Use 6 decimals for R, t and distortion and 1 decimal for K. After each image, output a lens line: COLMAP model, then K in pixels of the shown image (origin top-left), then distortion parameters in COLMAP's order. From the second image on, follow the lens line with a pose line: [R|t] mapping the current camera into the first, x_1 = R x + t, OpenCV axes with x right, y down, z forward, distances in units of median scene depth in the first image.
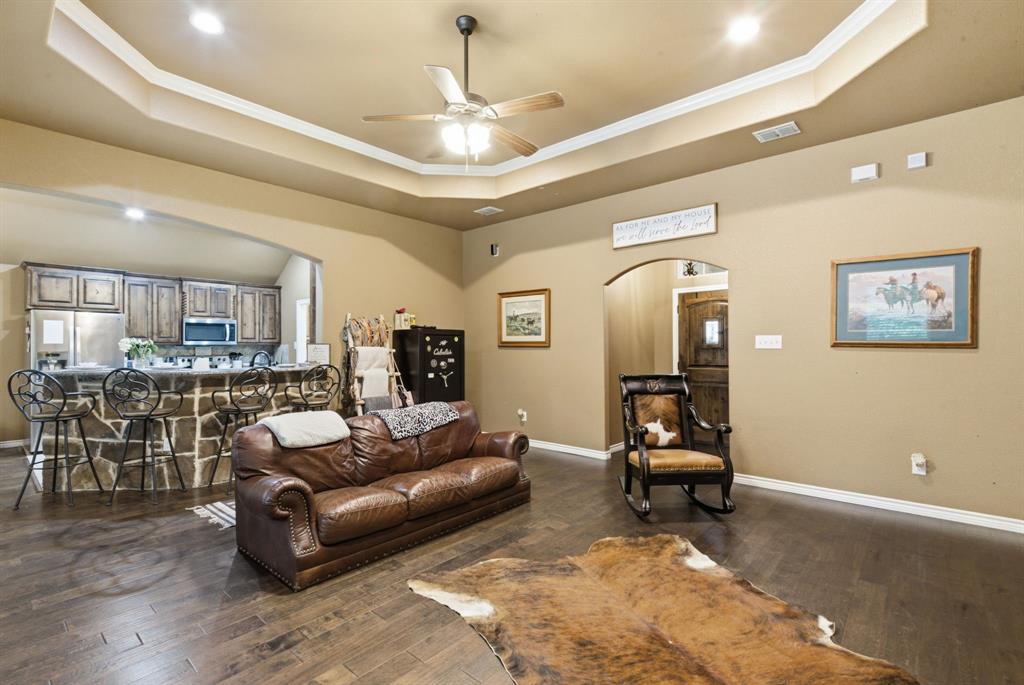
lens RADIAL K [[475.5, 0, 504.5], [0, 475.5, 345.1], [0, 0, 1]] dist [0.001955, 0.000169]
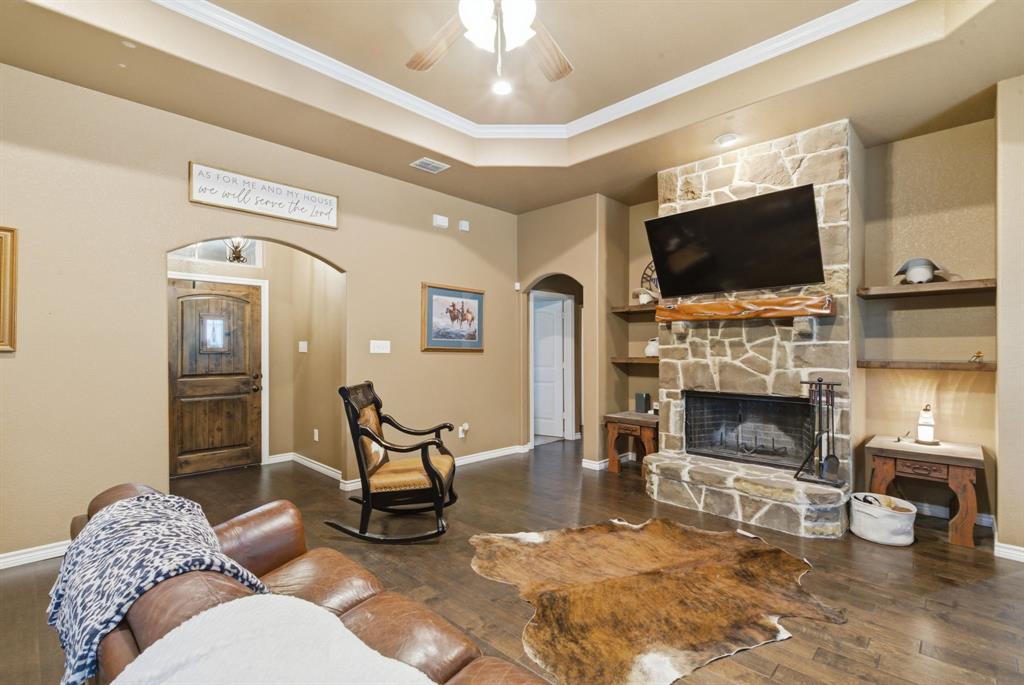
lens RADIAL K [[469.8, 0, 510.4], [0, 469.8, 346.6], [0, 0, 1]] dist [0.003602, 0.000112]
pose [[0.043802, 0.009262, 0.998997, -0.372689], [-0.005757, 0.999943, -0.009018, 0.000438], [-0.999024, -0.005356, 0.043853, 0.504252]]
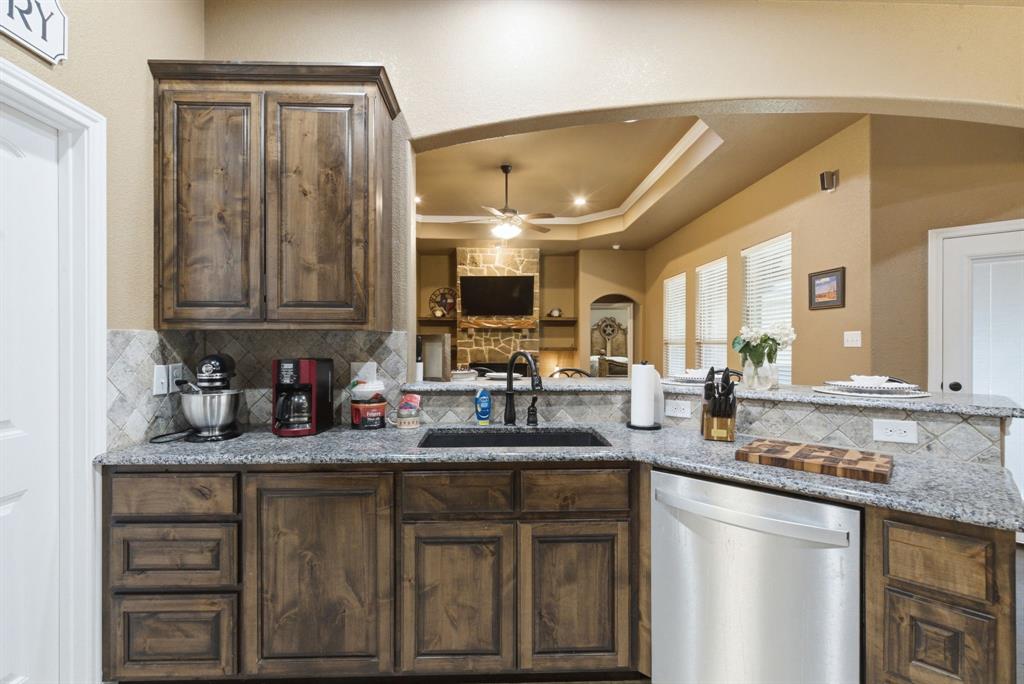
lens RADIAL K [[469.8, 0, 510.4], [0, 469.8, 346.1], [0, 0, 1]] dist [0.003602, 0.000112]
pose [[-0.698545, -0.002826, 0.715561, -0.754360], [-0.003936, 0.999992, 0.000107, 0.007066], [-0.715555, -0.002742, -0.698551, 1.208919]]
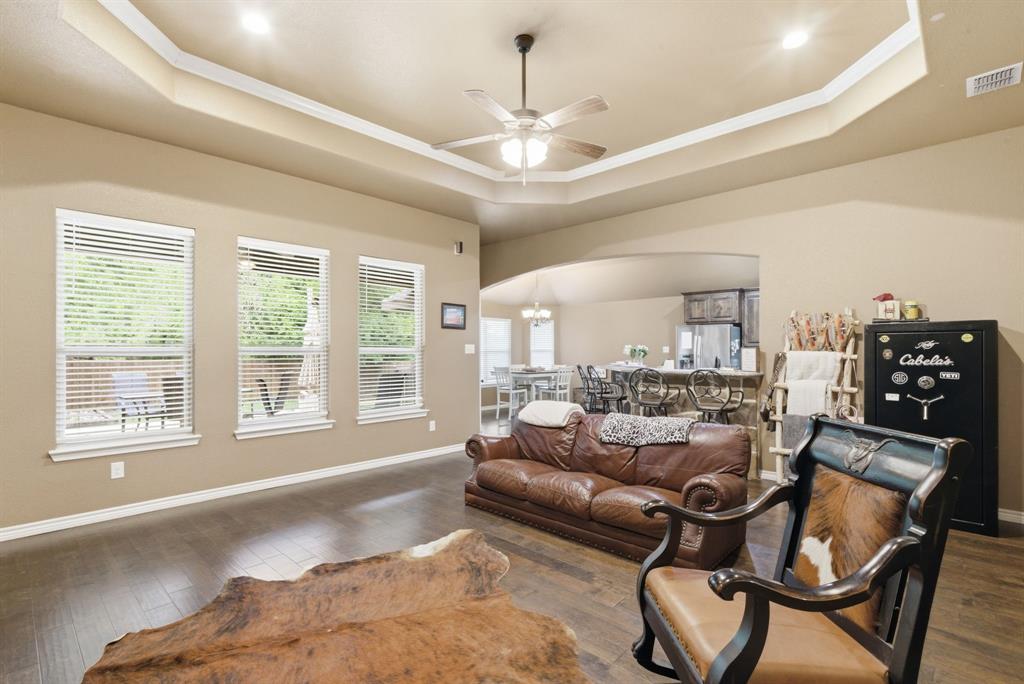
lens RADIAL K [[475.5, 0, 504.5], [0, 475.5, 344.6], [0, 0, 1]] dist [0.001955, 0.000169]
pose [[-0.035278, -0.011902, -0.999307, 0.514294], [0.003722, 0.999921, -0.012040, -0.000116], [0.999371, -0.004144, -0.035230, 0.523561]]
